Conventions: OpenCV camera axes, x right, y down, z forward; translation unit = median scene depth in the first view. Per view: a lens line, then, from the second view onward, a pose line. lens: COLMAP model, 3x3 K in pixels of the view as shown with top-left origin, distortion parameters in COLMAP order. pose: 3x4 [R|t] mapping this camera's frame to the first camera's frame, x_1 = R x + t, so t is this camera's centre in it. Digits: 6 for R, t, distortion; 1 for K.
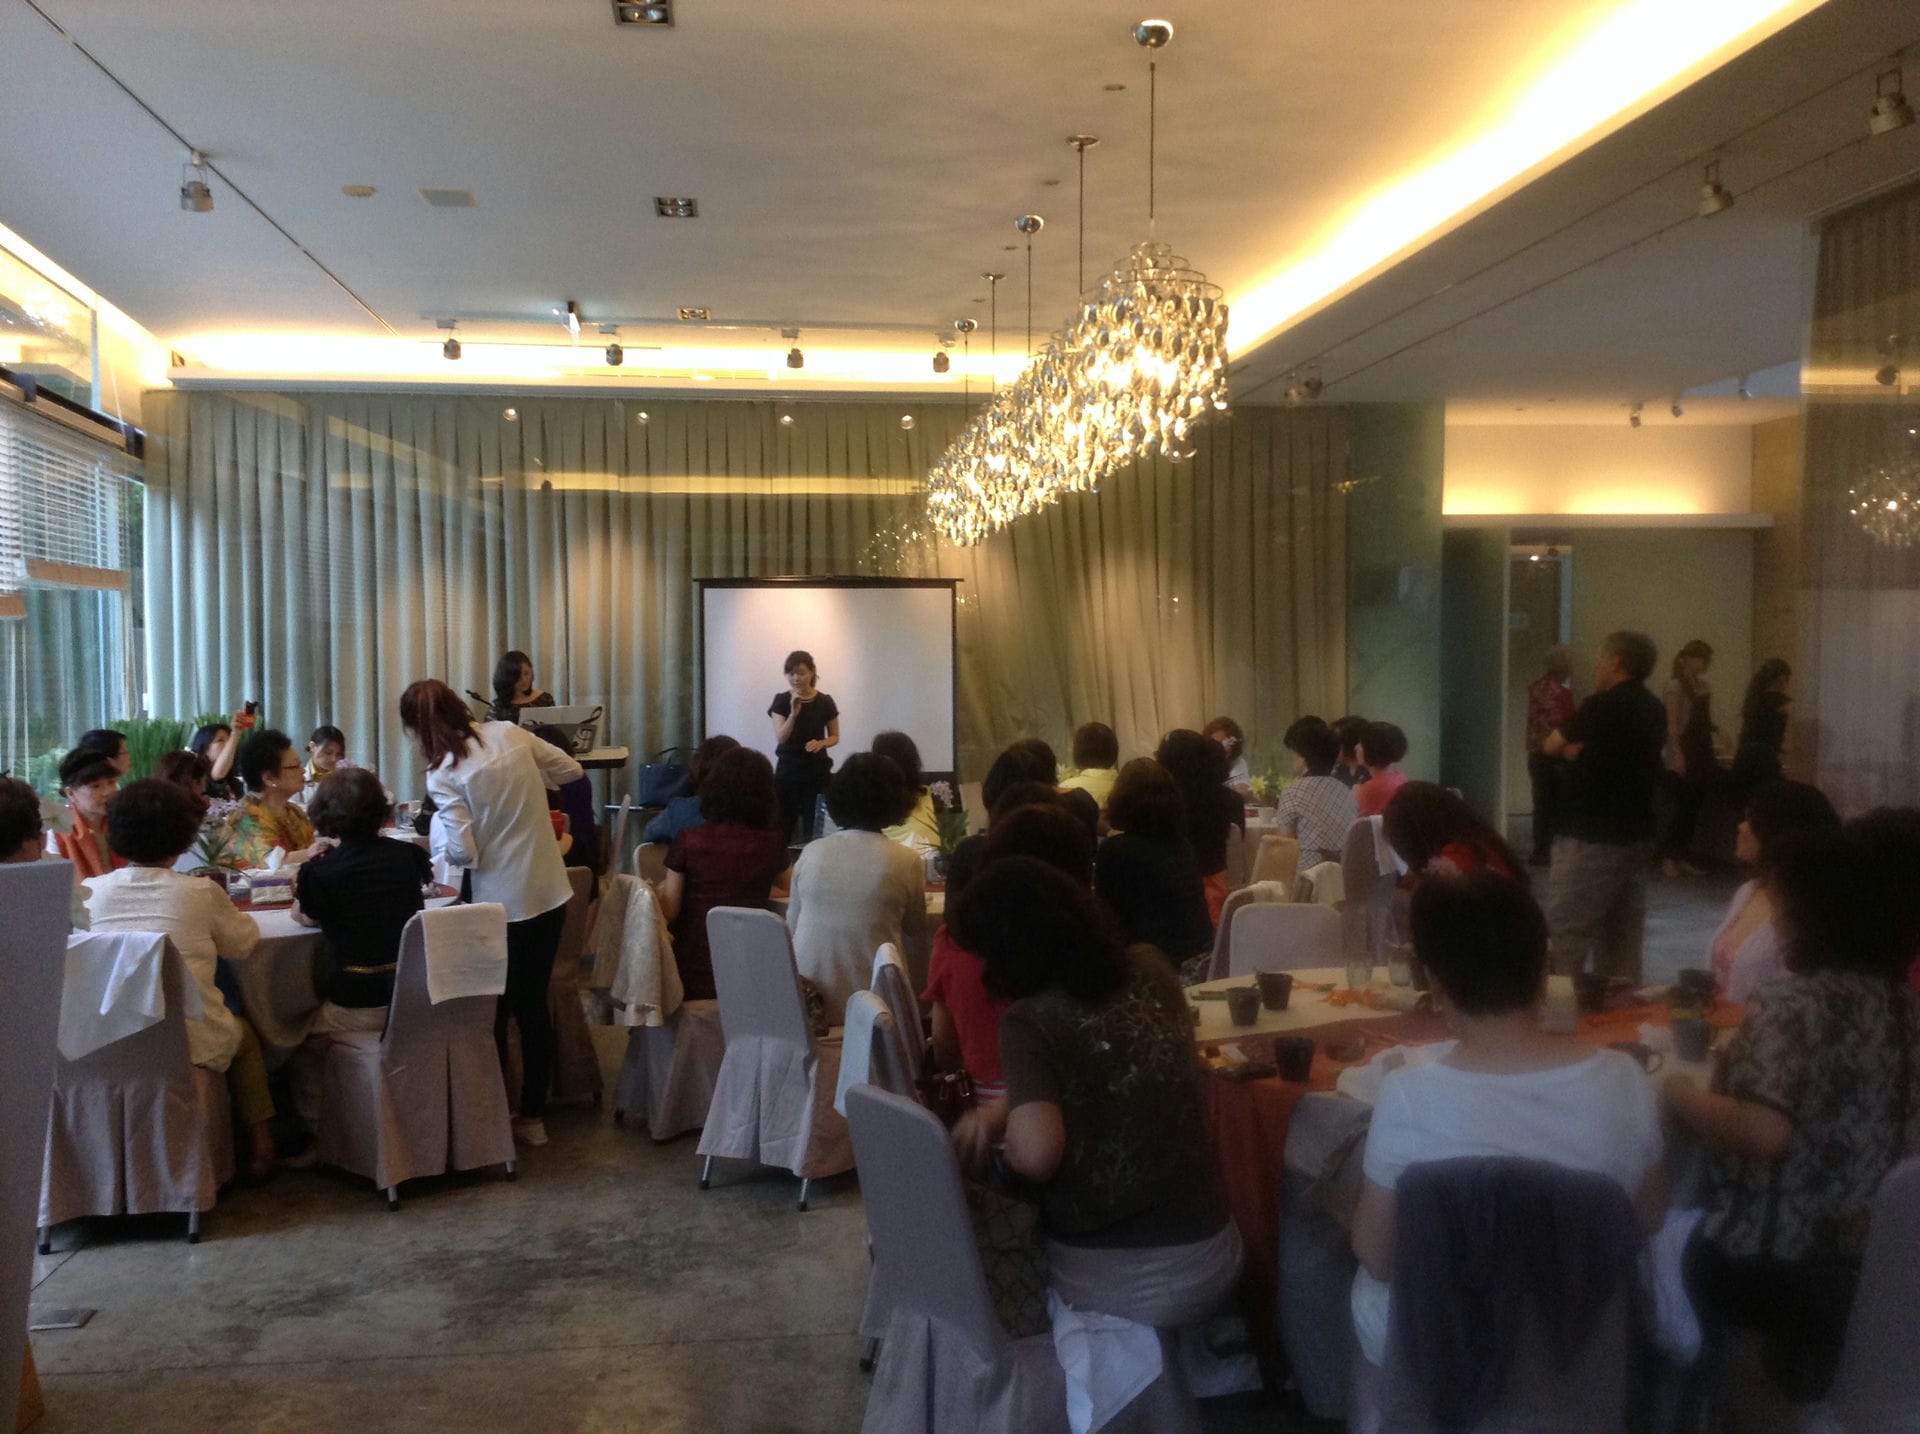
lens RADIAL K [[1629.5, 0, 960.0], [0, 1629.5, 717.0], [0, 0, 1]] dist [0.097502, -0.213545]
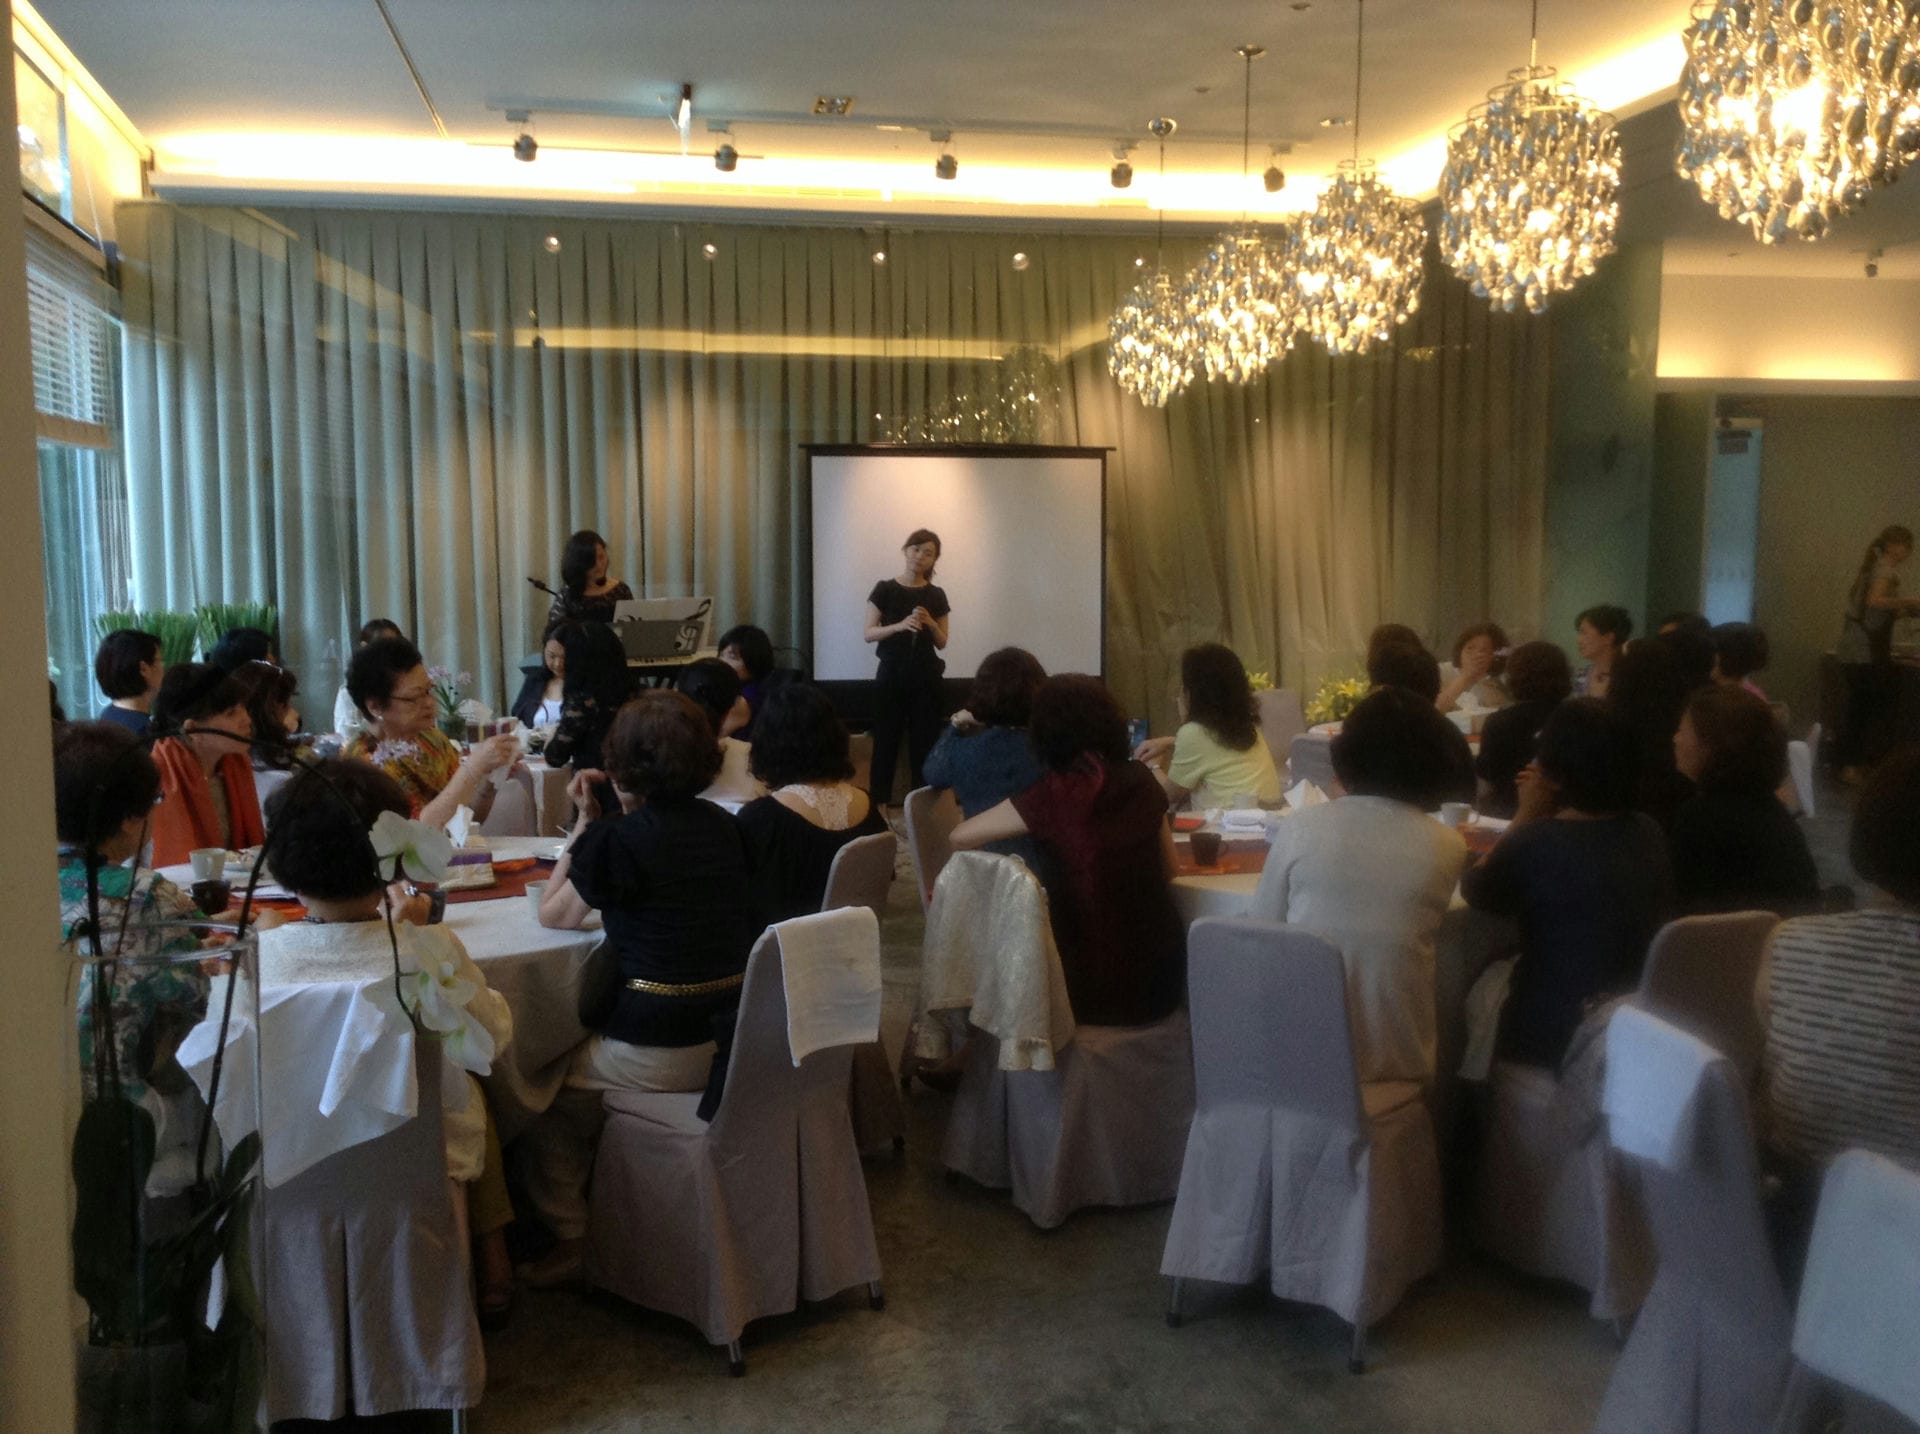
lens RADIAL K [[1669.2, 0, 960.0], [0, 1669.2, 717.0], [0, 0, 1]] dist [0.086264, -0.166795]
pose [[0.999104, 0.000704, 0.042315, -0.132113], [-0.003553, 0.997726, 0.067308, -0.004541], [-0.042171, -0.067398, 0.996835, 0.158451]]
